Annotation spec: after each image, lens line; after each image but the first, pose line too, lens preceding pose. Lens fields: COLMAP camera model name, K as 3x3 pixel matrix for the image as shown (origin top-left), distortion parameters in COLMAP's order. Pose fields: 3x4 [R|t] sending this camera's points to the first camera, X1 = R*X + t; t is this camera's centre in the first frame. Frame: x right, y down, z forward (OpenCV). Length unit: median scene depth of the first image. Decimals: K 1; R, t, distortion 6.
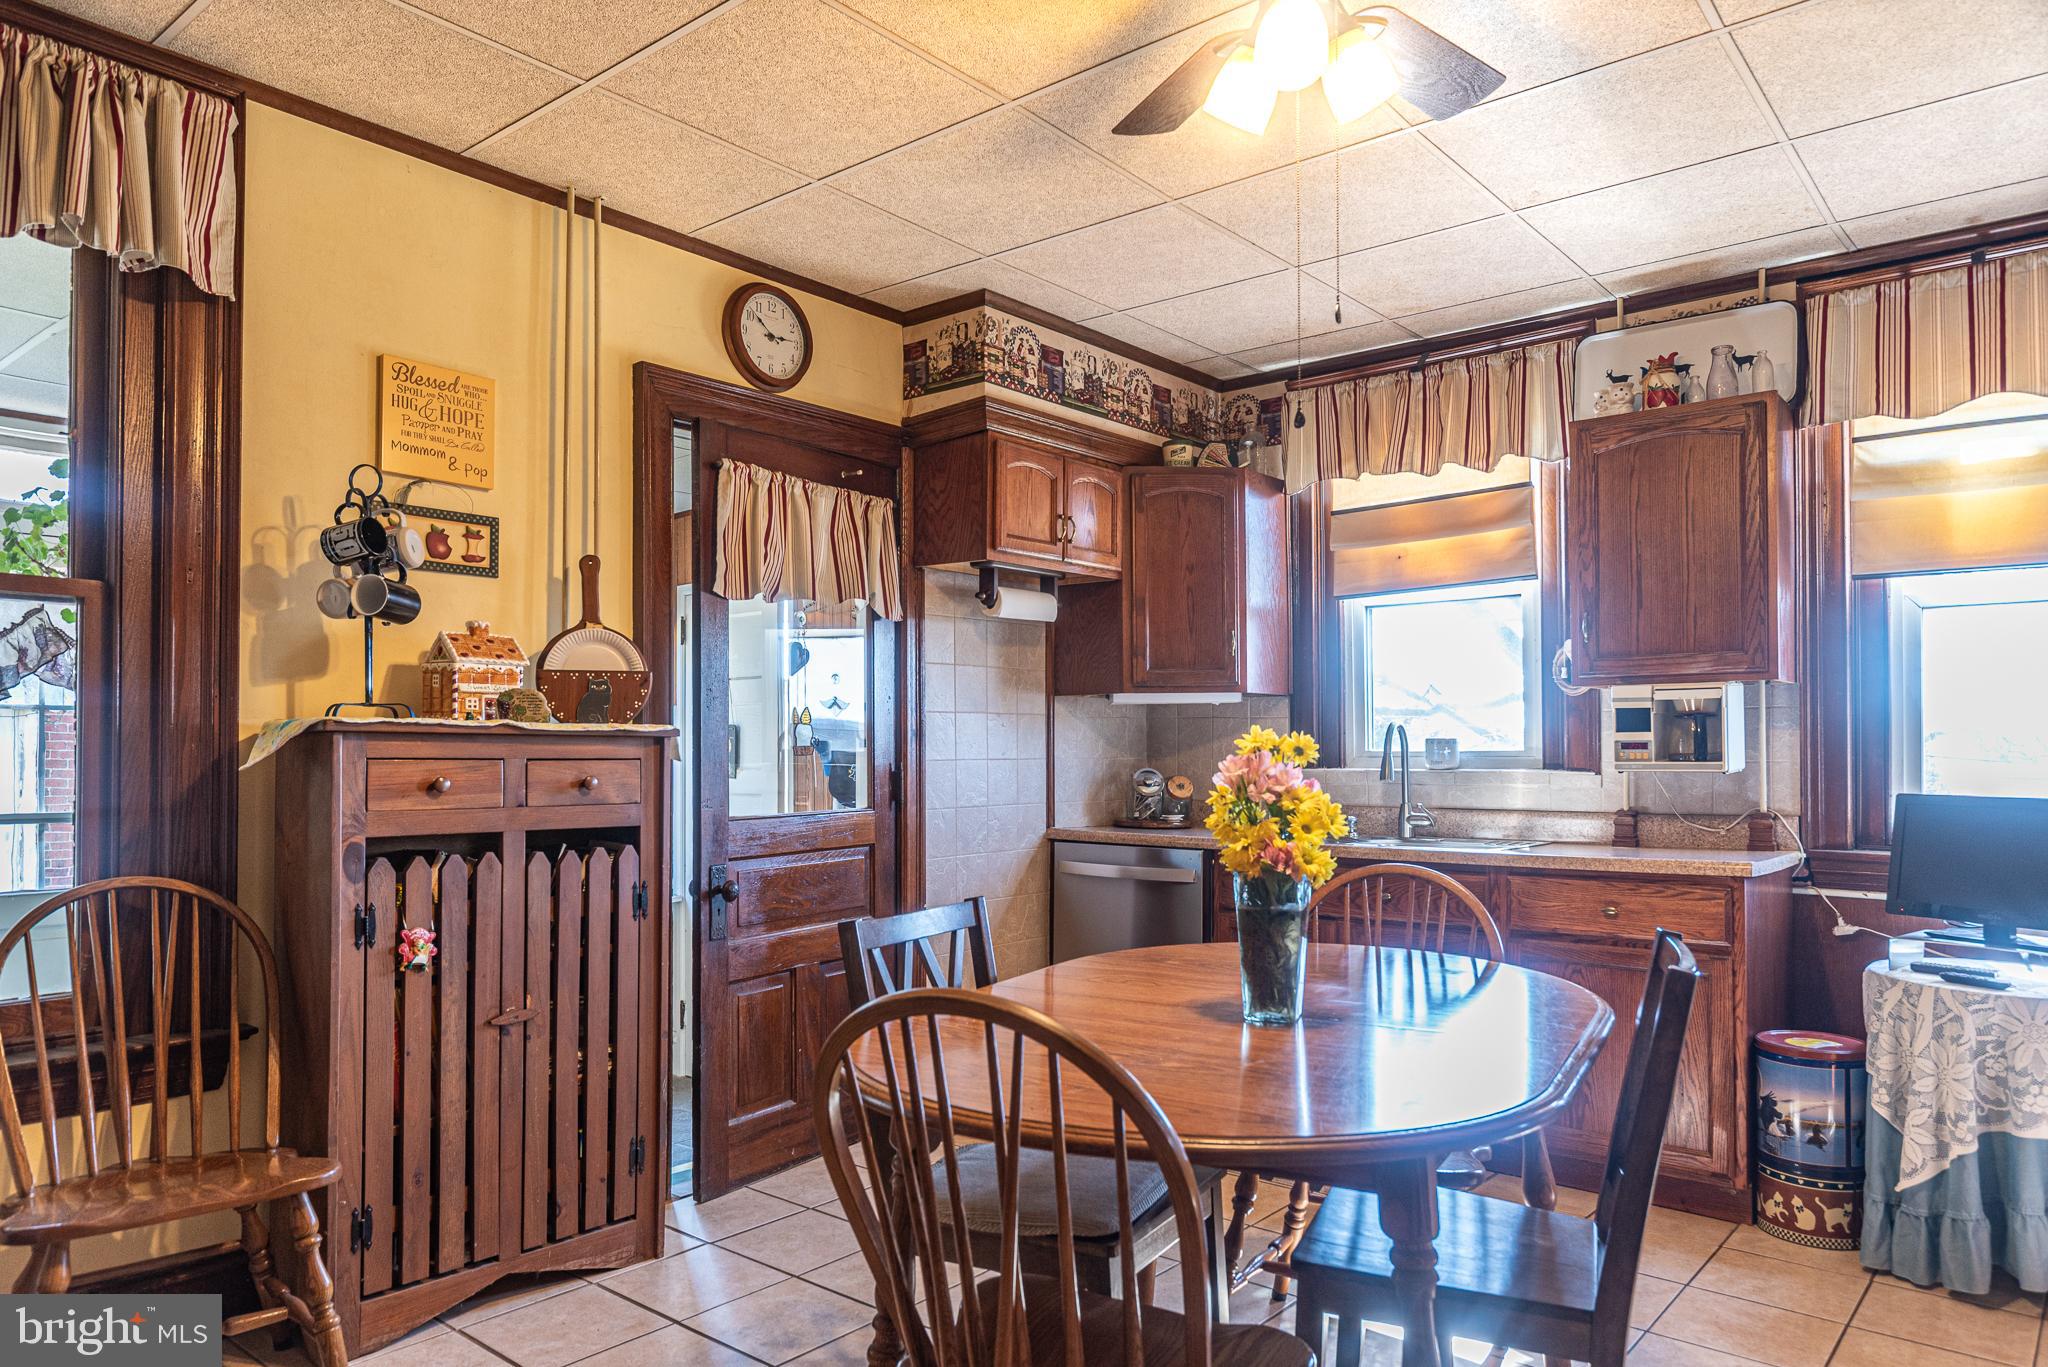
lens RADIAL K [[1345.5, 0, 984.0], [0, 1345.5, 734.7], [0, 0, 1]] dist [0.002960, 0.000993]
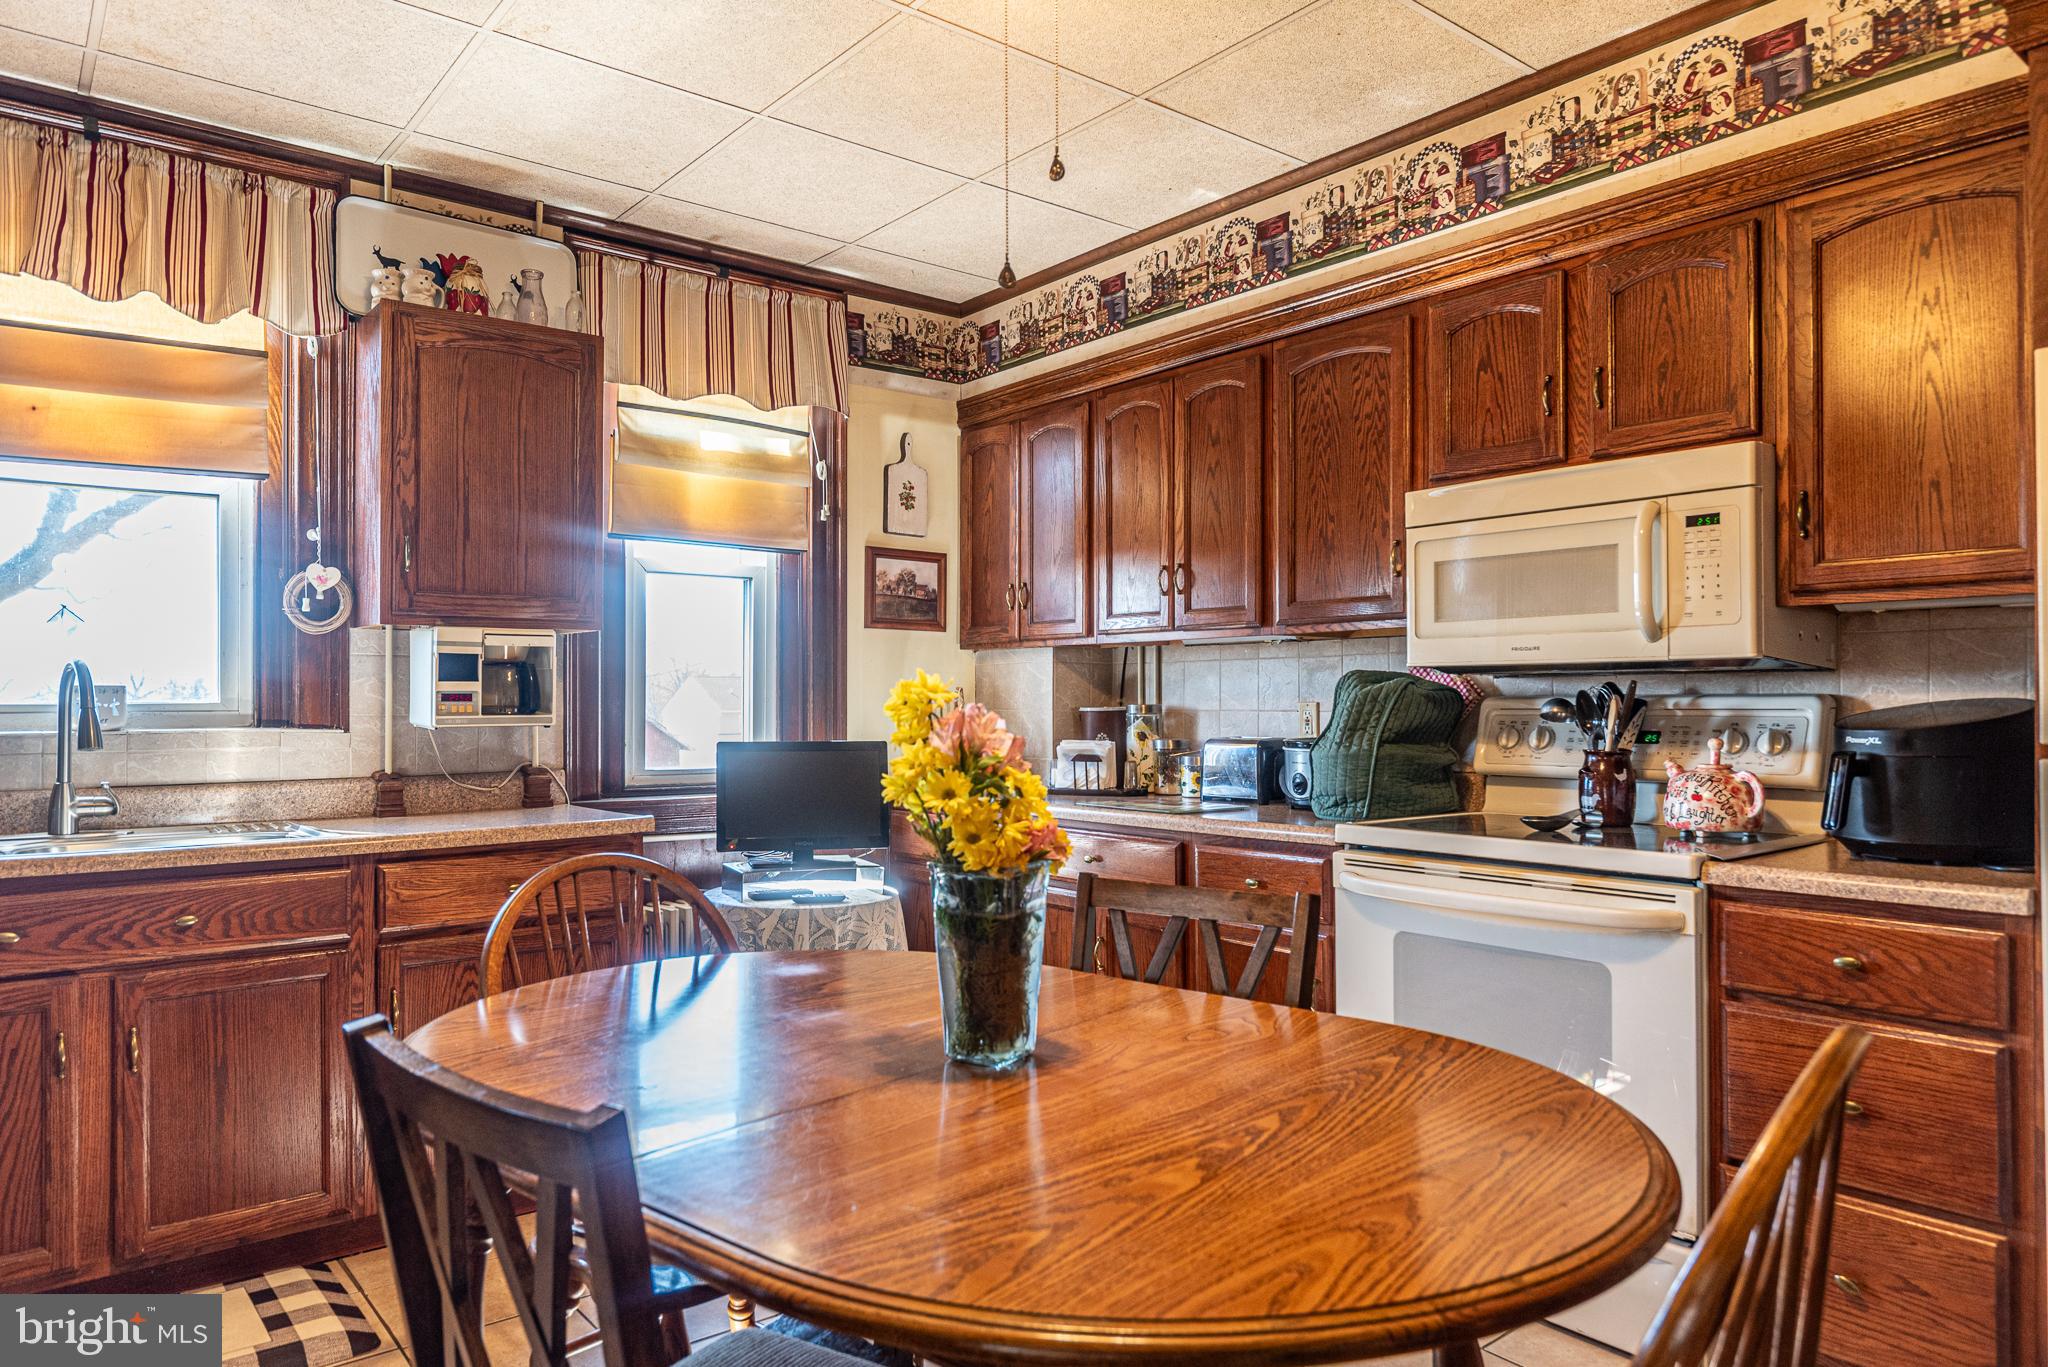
lens RADIAL K [[1334.1, 0, 1024.0], [0, 1334.1, 683.5], [0, 0, 1]] dist [0.002105, -0.001672]
pose [[0.161565, 0.013194, 0.986774, -0.301802], [-0.009872, 0.999882, -0.011753, 0.005906], [-0.986813, -0.007842, 0.161676, 0.500013]]
